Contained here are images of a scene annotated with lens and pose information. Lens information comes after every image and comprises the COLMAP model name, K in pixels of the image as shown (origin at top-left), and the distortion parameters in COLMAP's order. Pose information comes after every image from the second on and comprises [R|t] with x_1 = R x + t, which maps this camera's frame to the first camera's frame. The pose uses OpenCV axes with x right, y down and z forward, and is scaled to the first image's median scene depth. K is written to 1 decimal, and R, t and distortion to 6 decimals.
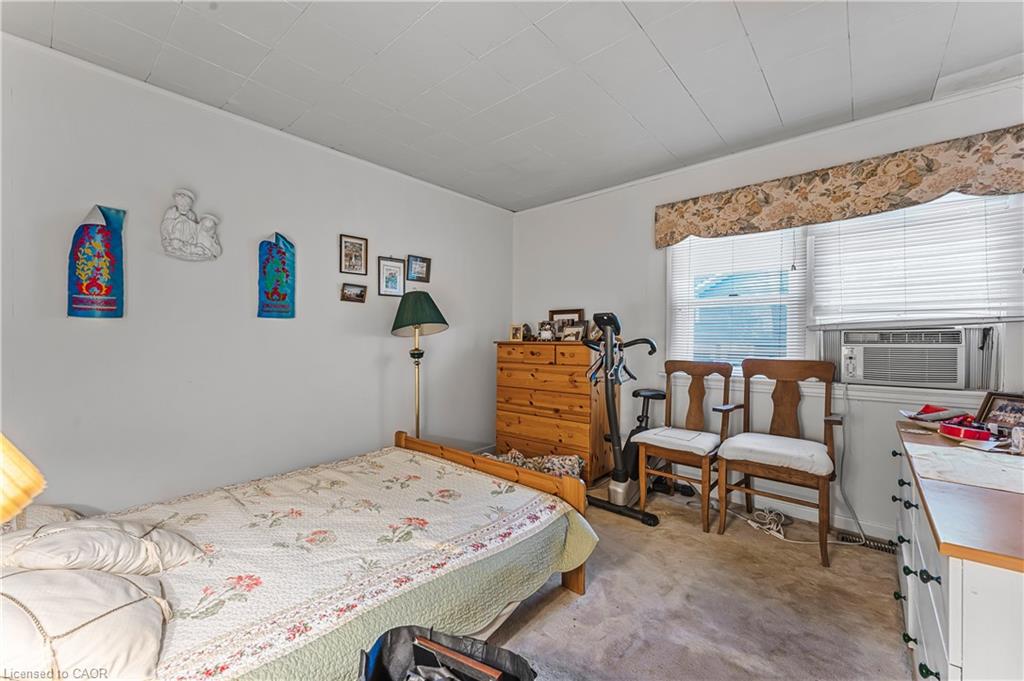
lens RADIAL K [[412.0, 0, 512.2], [0, 412.0, 340.2], [0, 0, 1]] dist [0.002423, 0.000442]
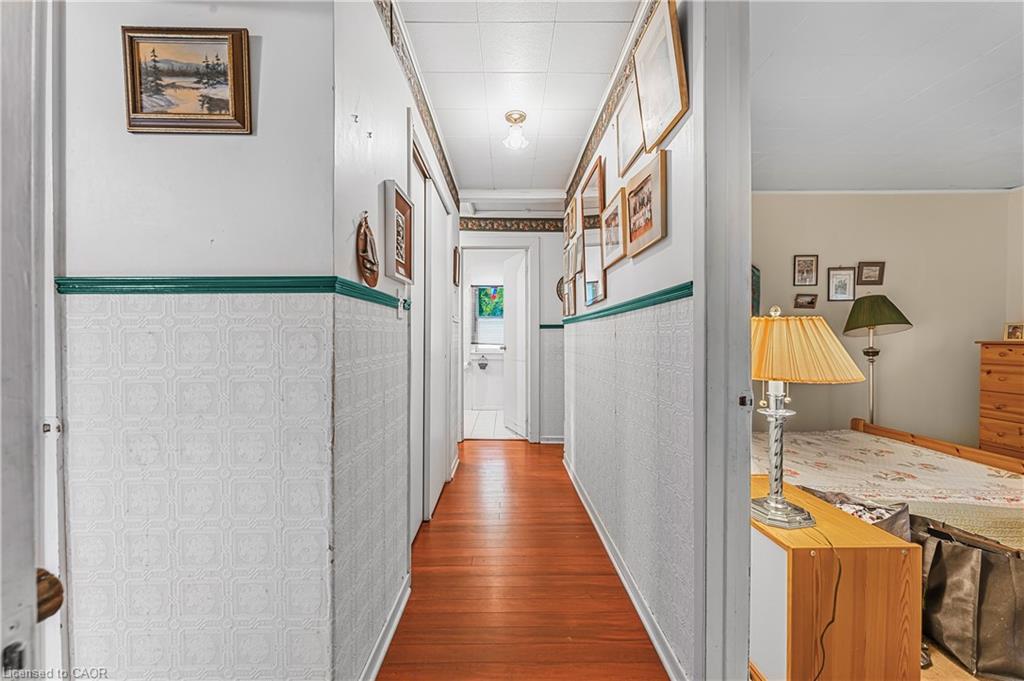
lens RADIAL K [[412.0, 0, 504.6], [0, 412.0, 340.4], [0, 0, 1]] dist [0.002423, 0.000442]
pose [[0.650394, 0.003524, -0.759589, -0.031381], [-0.003054, 0.999993, 0.002024, 0.002594], [0.759591, 0.001004, 0.650401, -0.455875]]
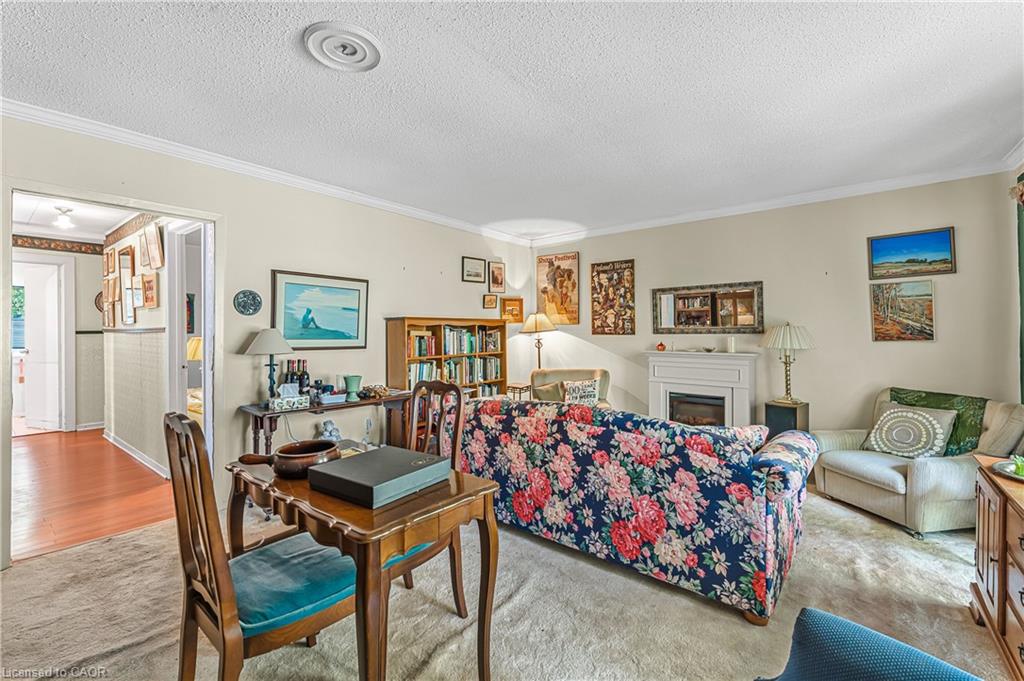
lens RADIAL K [[436.4, 0, 511.4], [0, 436.4, 335.3], [0, 0, 1]] dist [-0.001372, -0.000037]
pose [[0.999348, -0.000668, 0.036101, 2.885323], [0.000748, 0.999997, -0.002205, -0.118195], [-0.036100, 0.002230, 0.999346, -3.838120]]
